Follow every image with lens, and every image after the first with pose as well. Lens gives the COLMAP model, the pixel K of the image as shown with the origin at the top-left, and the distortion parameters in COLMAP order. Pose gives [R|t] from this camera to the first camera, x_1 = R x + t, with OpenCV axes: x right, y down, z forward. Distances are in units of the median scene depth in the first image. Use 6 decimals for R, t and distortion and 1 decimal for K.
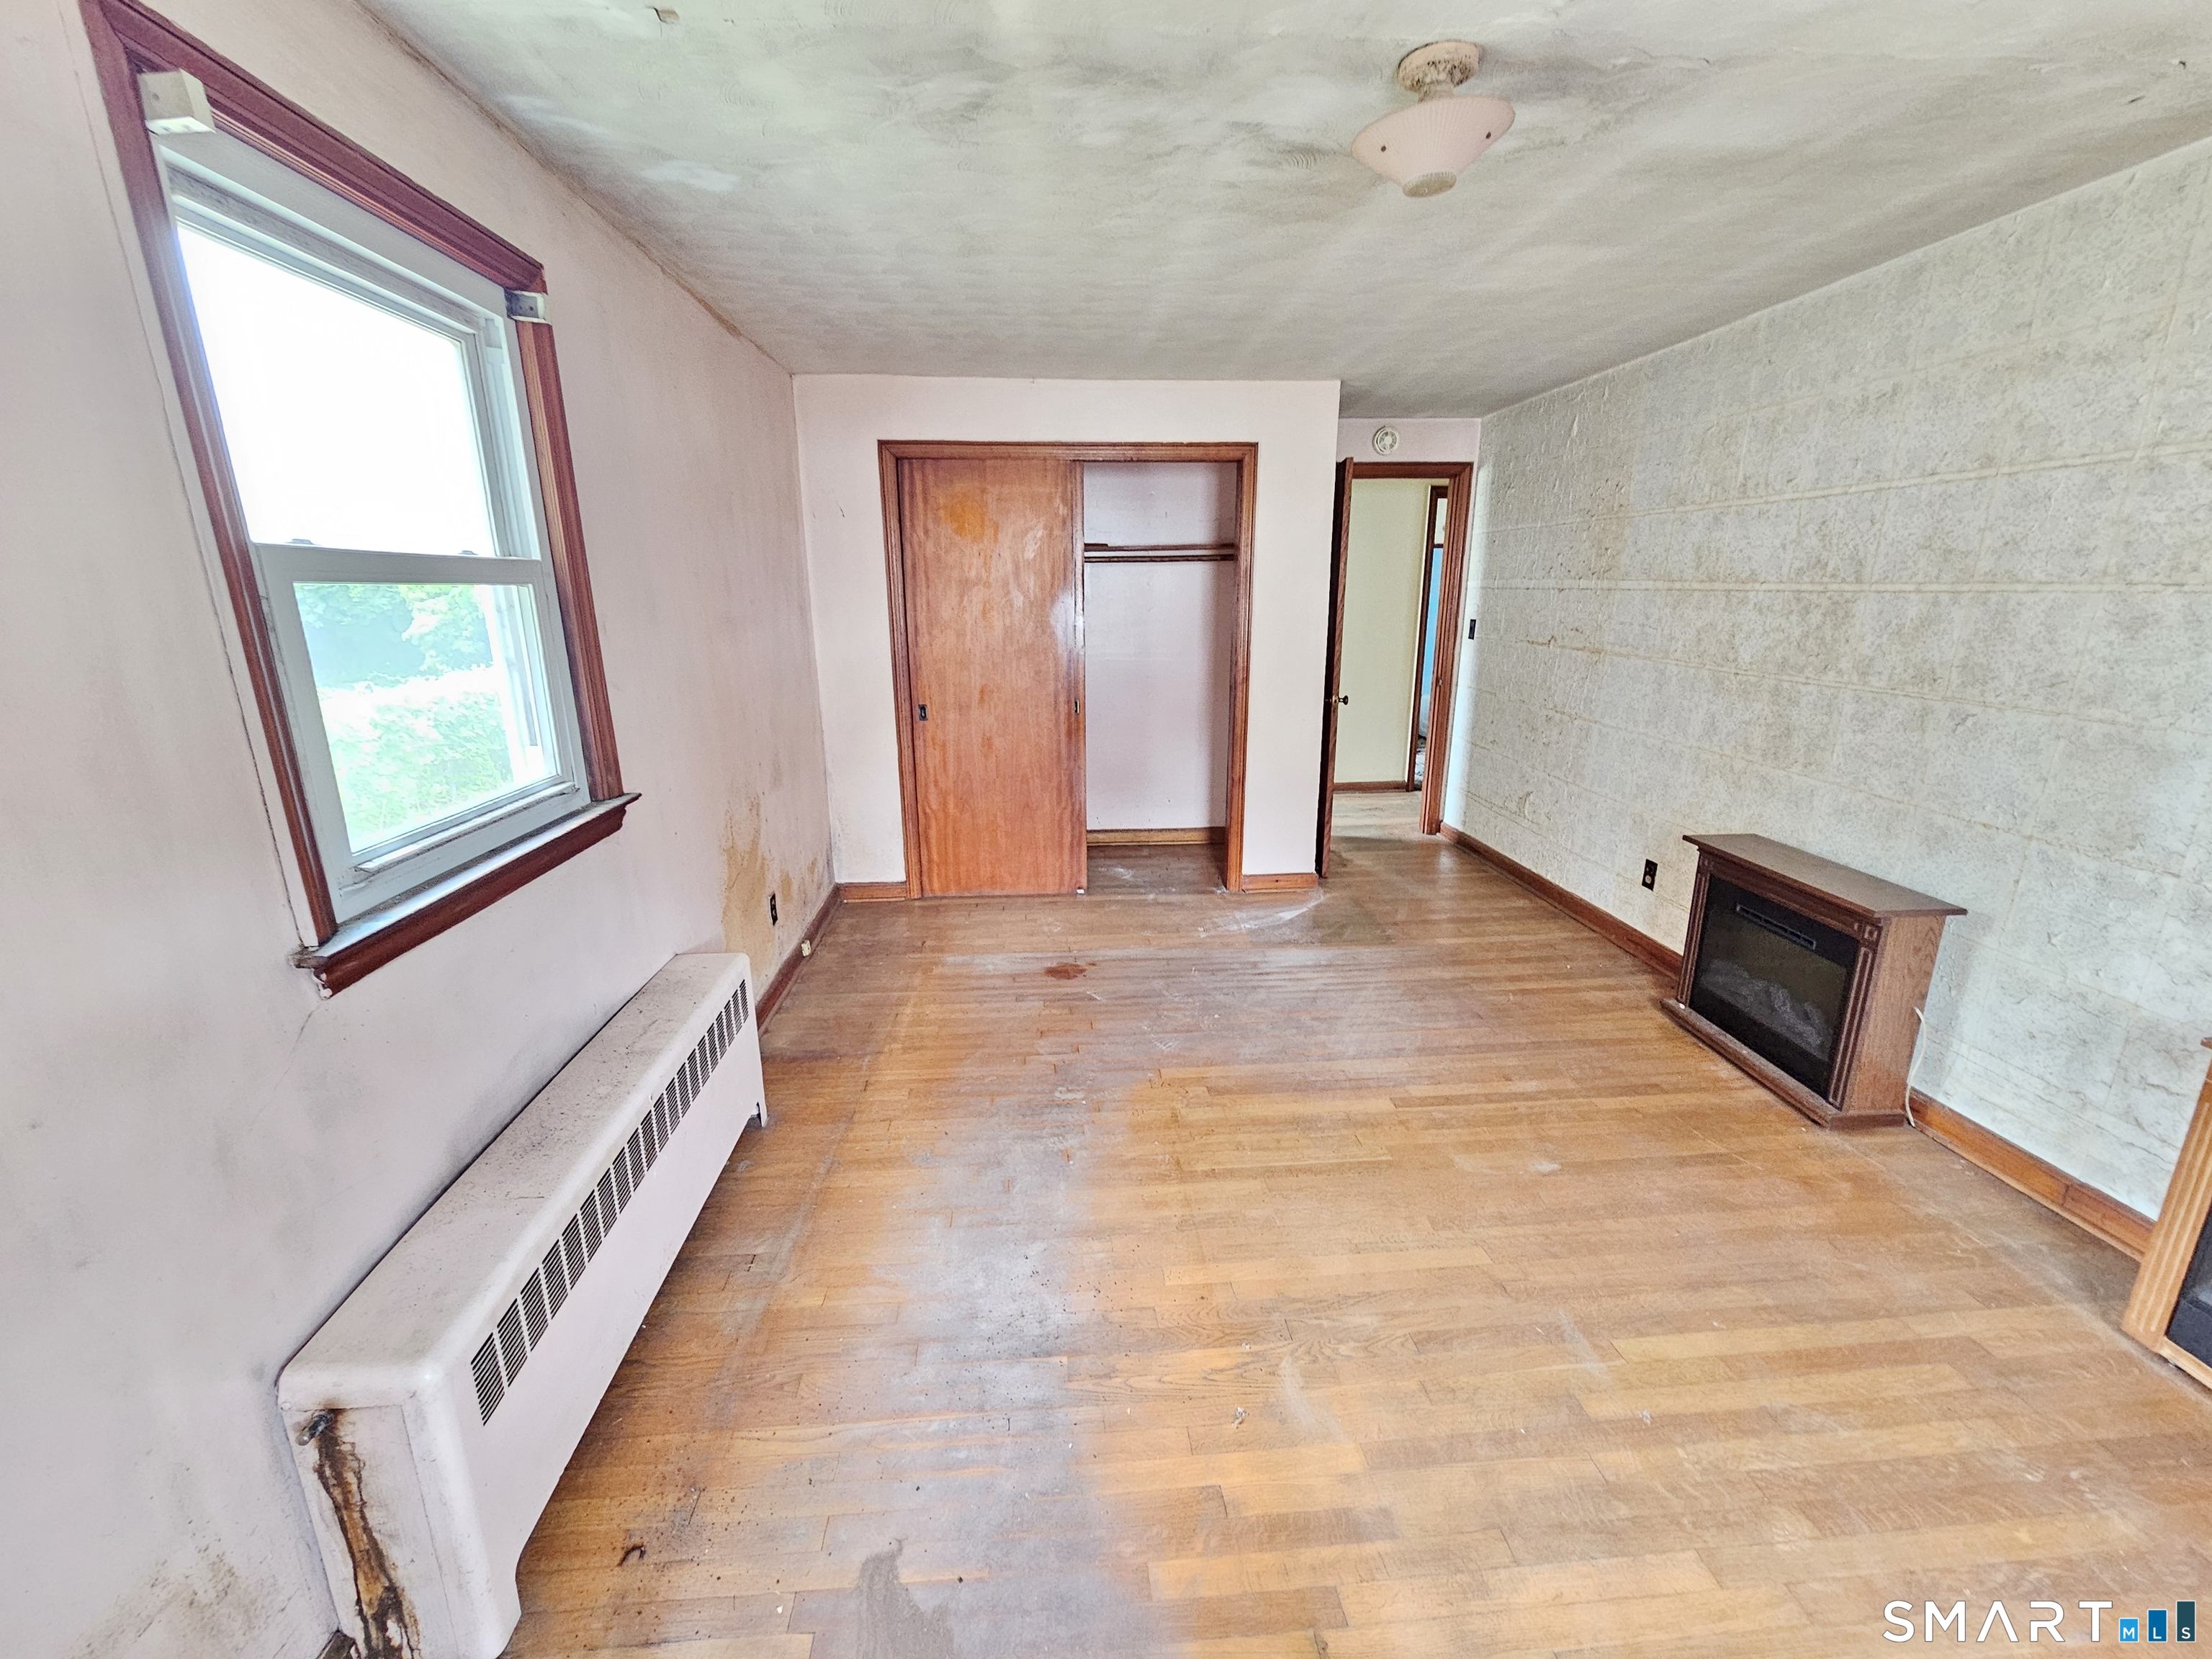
lens RADIAL K [[908.0, 0, 1106.0], [0, 908.0, 829.5], [0, 0, 1]] dist [-0.001824, -0.000822]
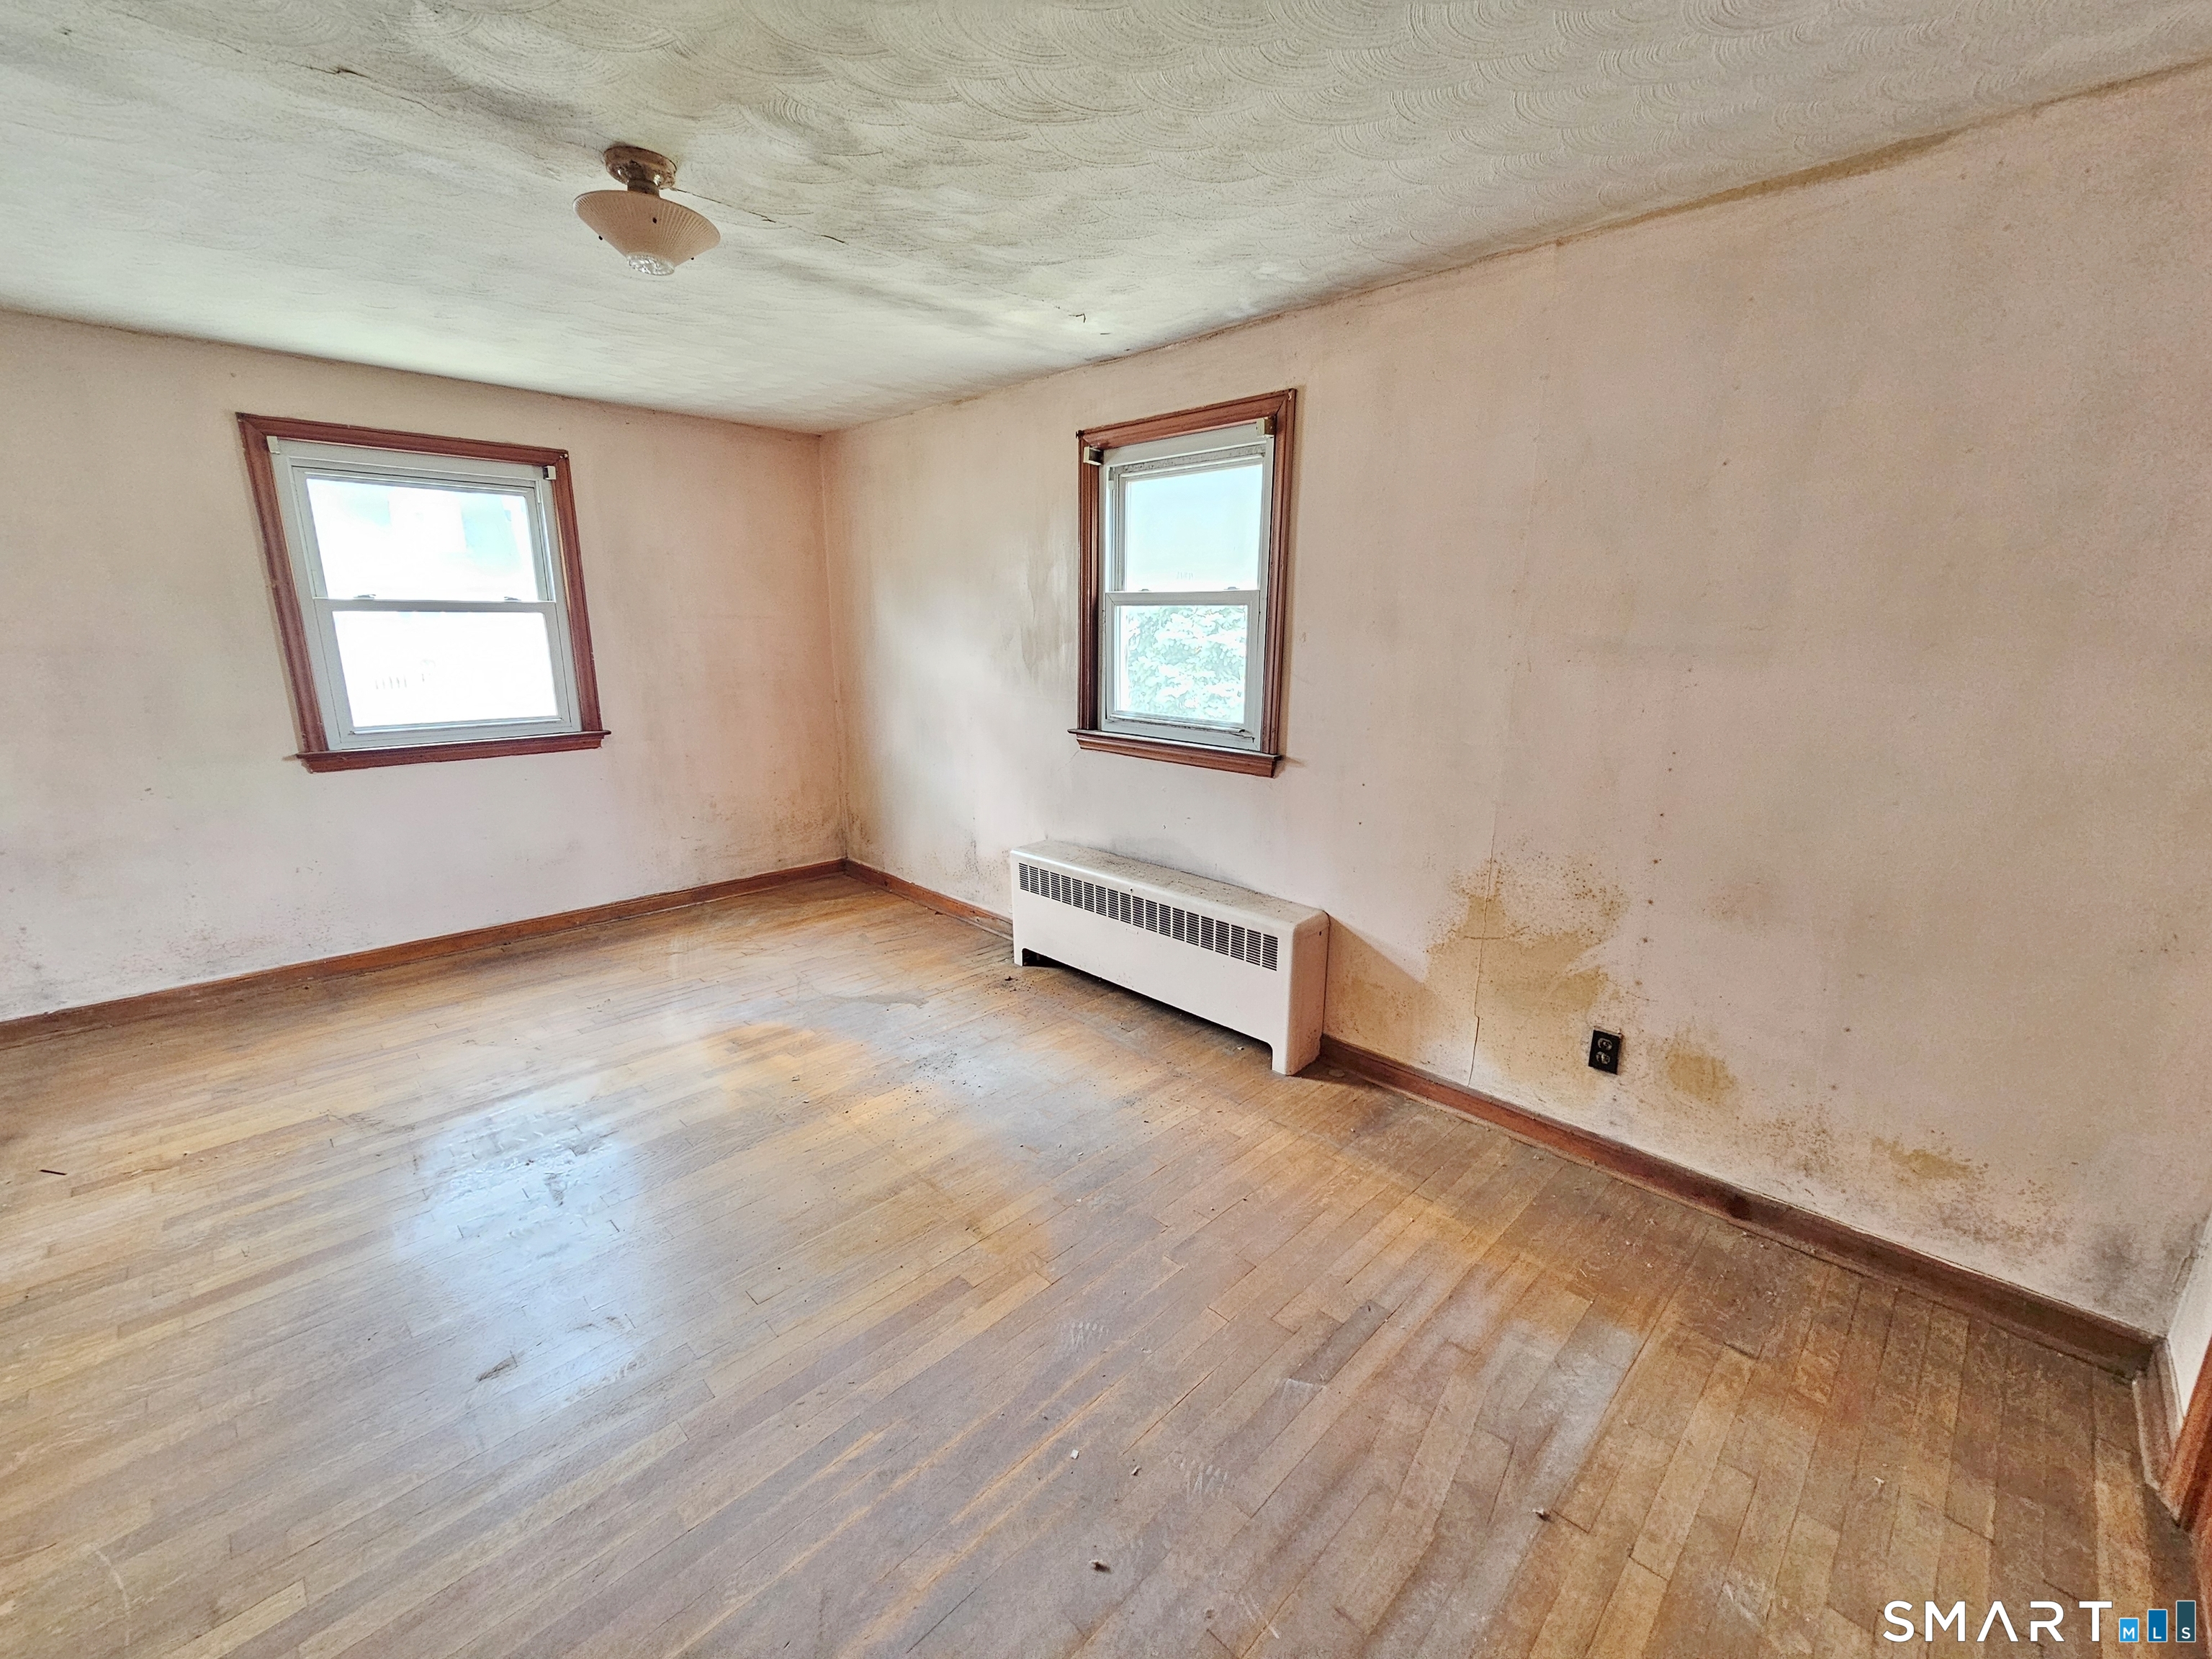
lens RADIAL K [[908.0, 0, 1106.0], [0, 908.0, 829.5], [0, 0, 1]] dist [-0.001824, -0.000822]
pose [[-0.763797, 0.153559, -0.626924, 0.500695], [-0.159523, 0.896246, 0.413878, -0.425646], [0.625433, 0.416127, -0.660054, 1.626777]]
